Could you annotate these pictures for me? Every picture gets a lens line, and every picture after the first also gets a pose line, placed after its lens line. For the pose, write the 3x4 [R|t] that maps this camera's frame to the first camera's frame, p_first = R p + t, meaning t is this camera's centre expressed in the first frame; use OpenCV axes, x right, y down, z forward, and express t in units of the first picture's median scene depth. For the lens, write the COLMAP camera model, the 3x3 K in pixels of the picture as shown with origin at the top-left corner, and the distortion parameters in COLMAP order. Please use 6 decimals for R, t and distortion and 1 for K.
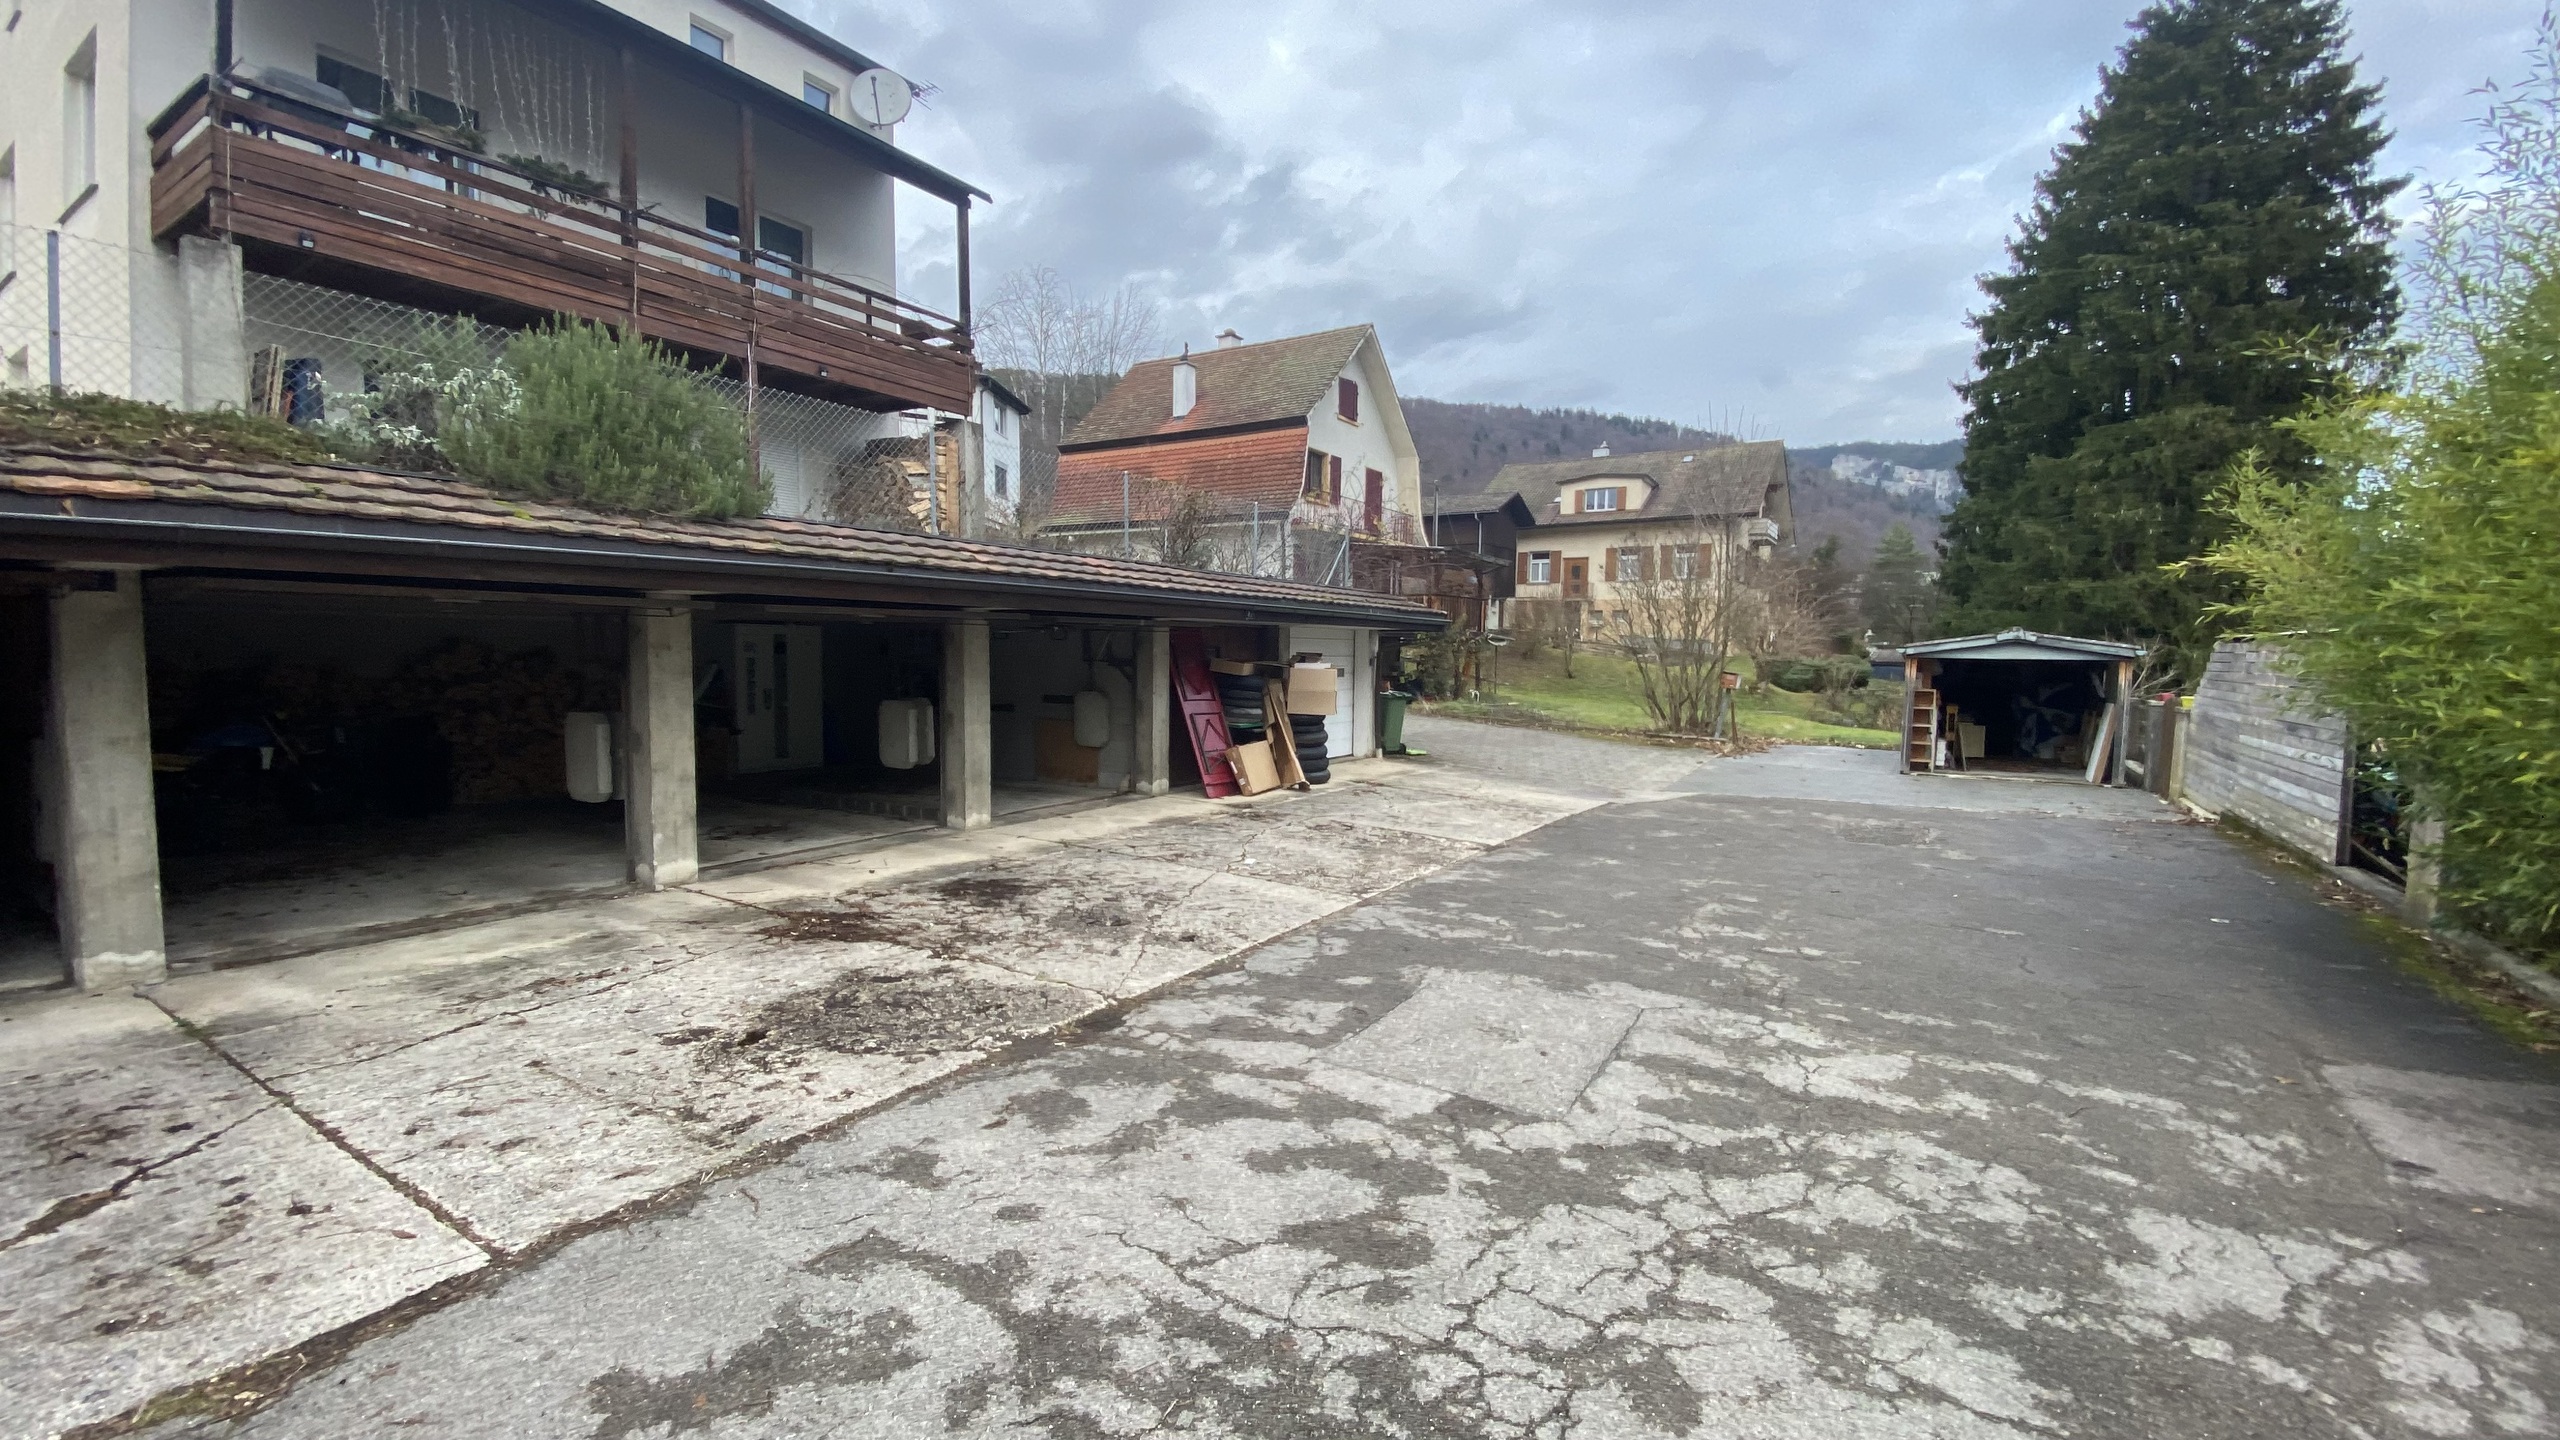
lens RADIAL K [[1033.6, 0, 1280.0], [0, 1033.6, 720.0], [0, 0, 1]] dist [-0.000127, -0.000034]
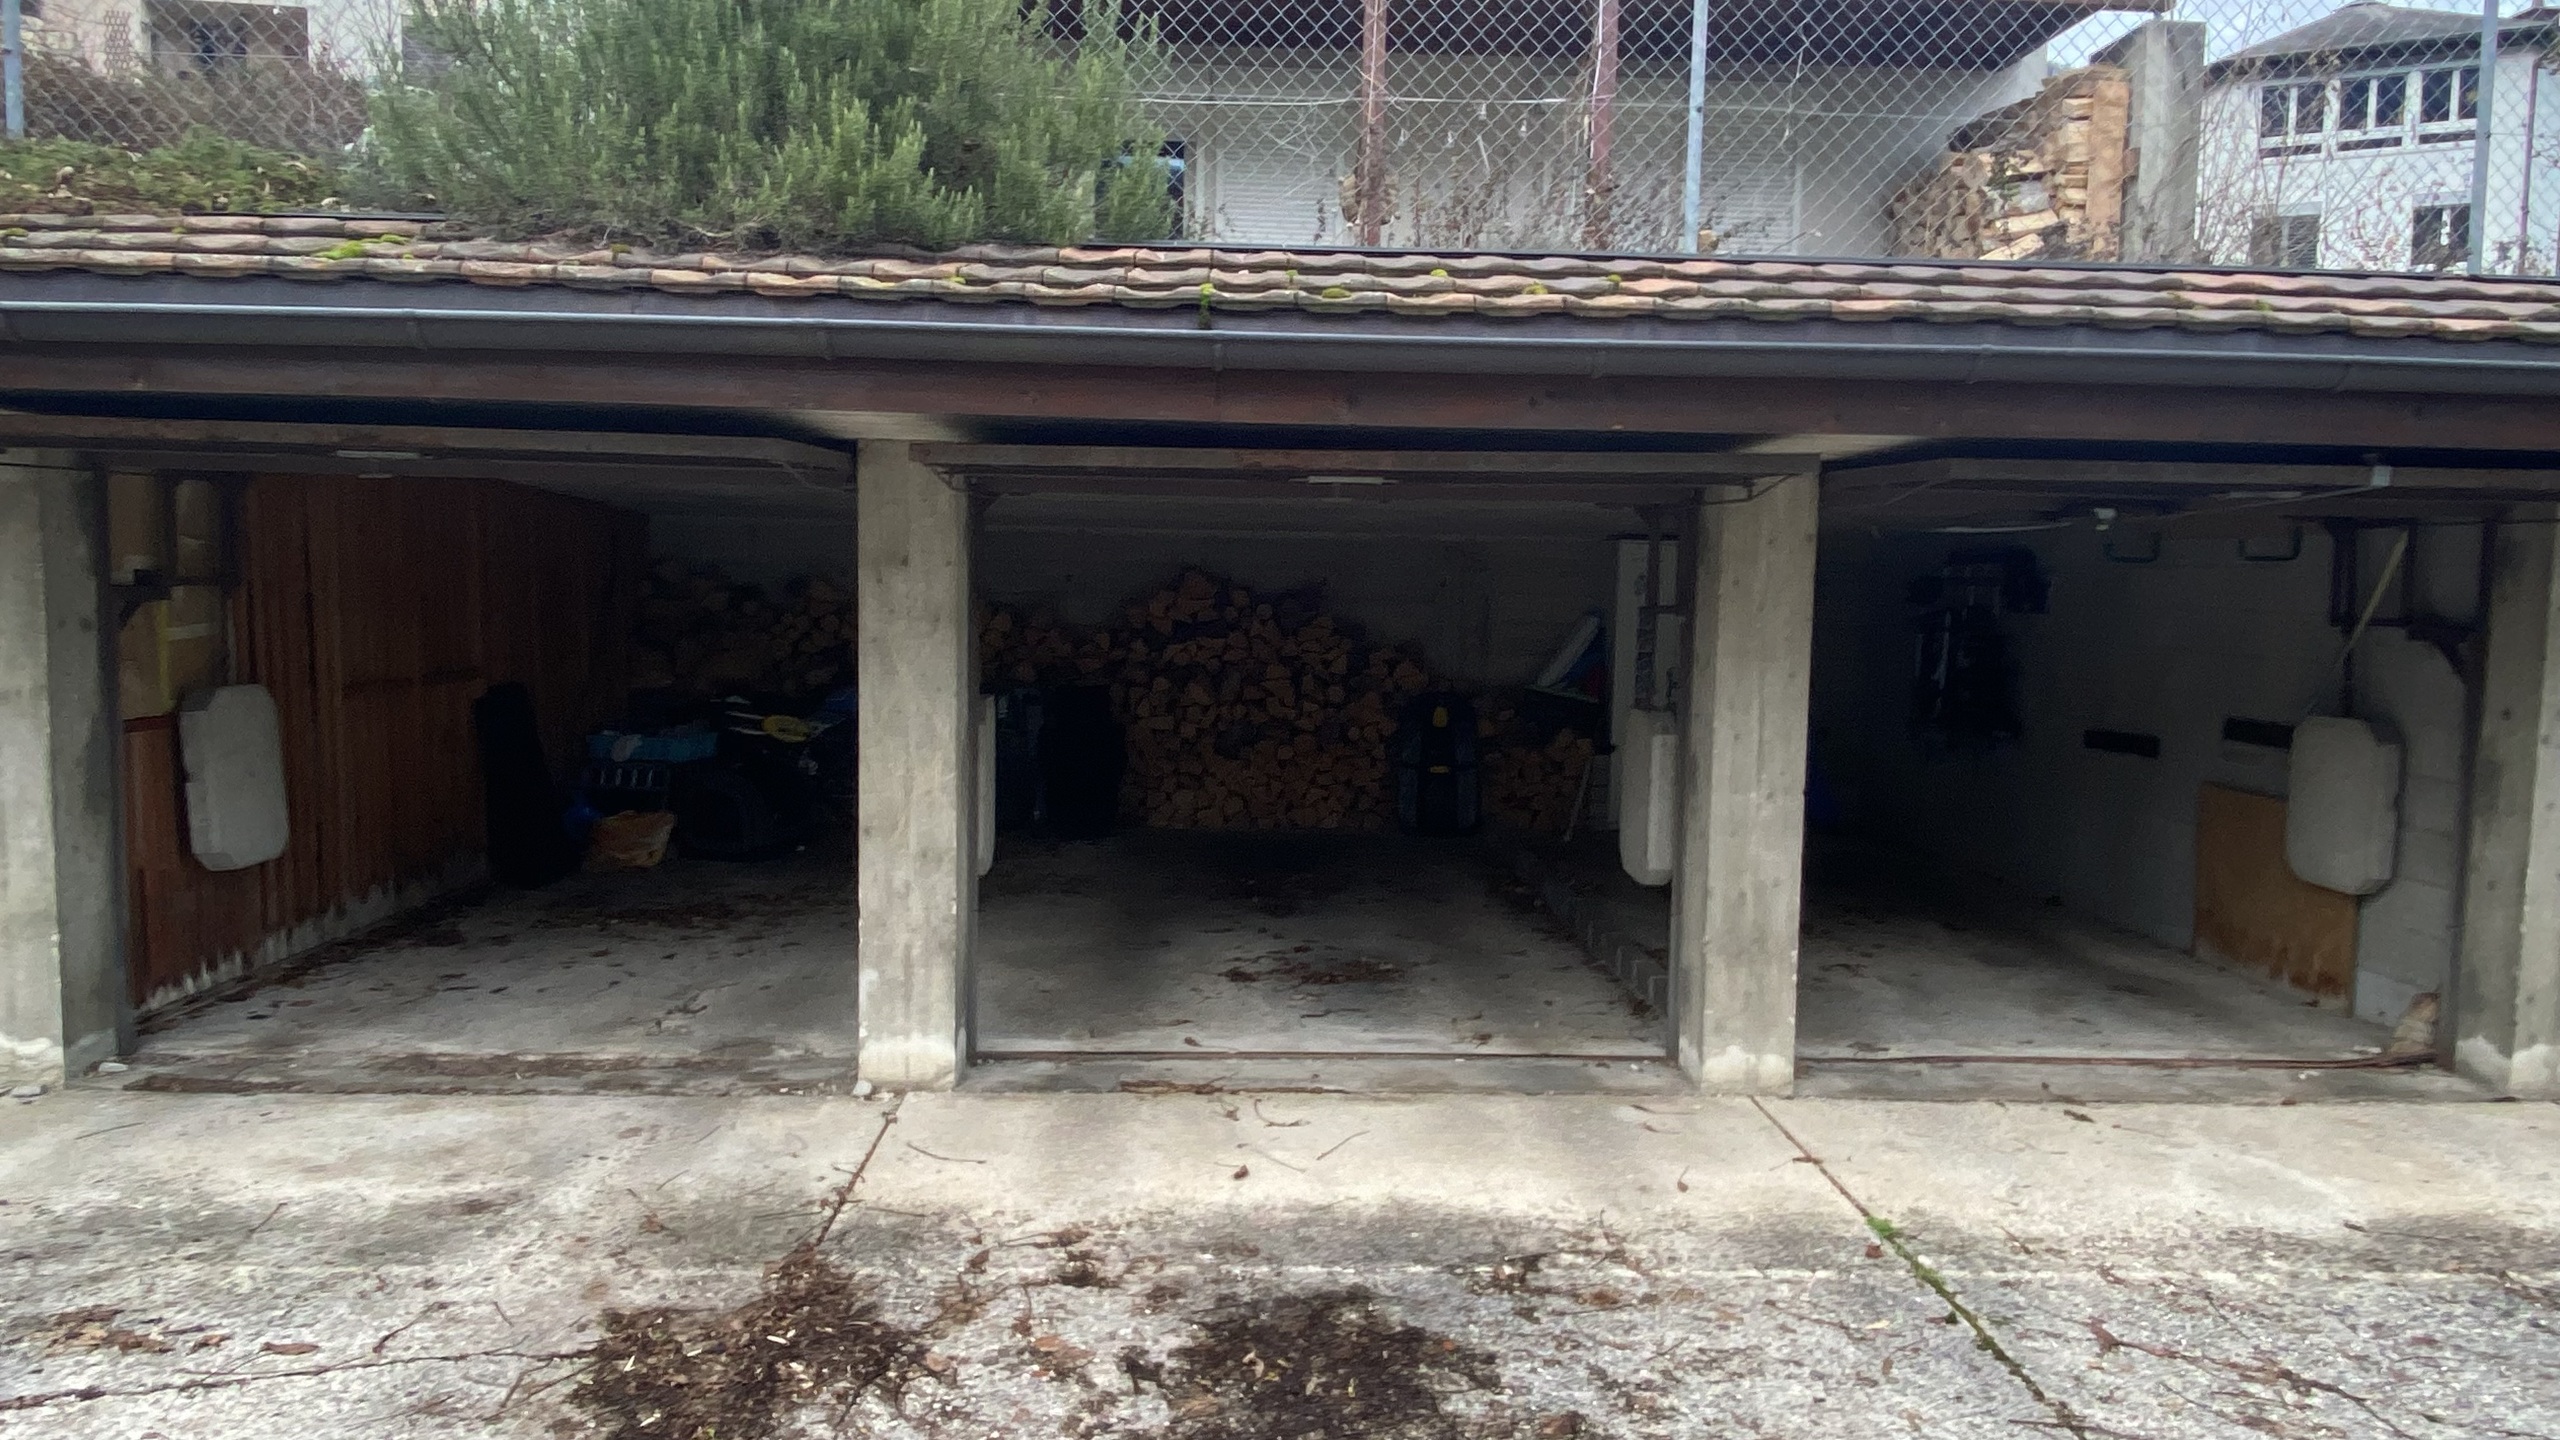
lens RADIAL K [[1598.6, 0, 1280.0], [0, 1598.6, 720.0], [0, 0, 1]] dist [0.004527, 0.000551]
pose [[0.565192, 0.069634, -0.822015, 0.065616], [-0.069460, 0.996910, 0.036691, -0.036146], [0.822030, 0.036360, 0.568283, 0.727351]]
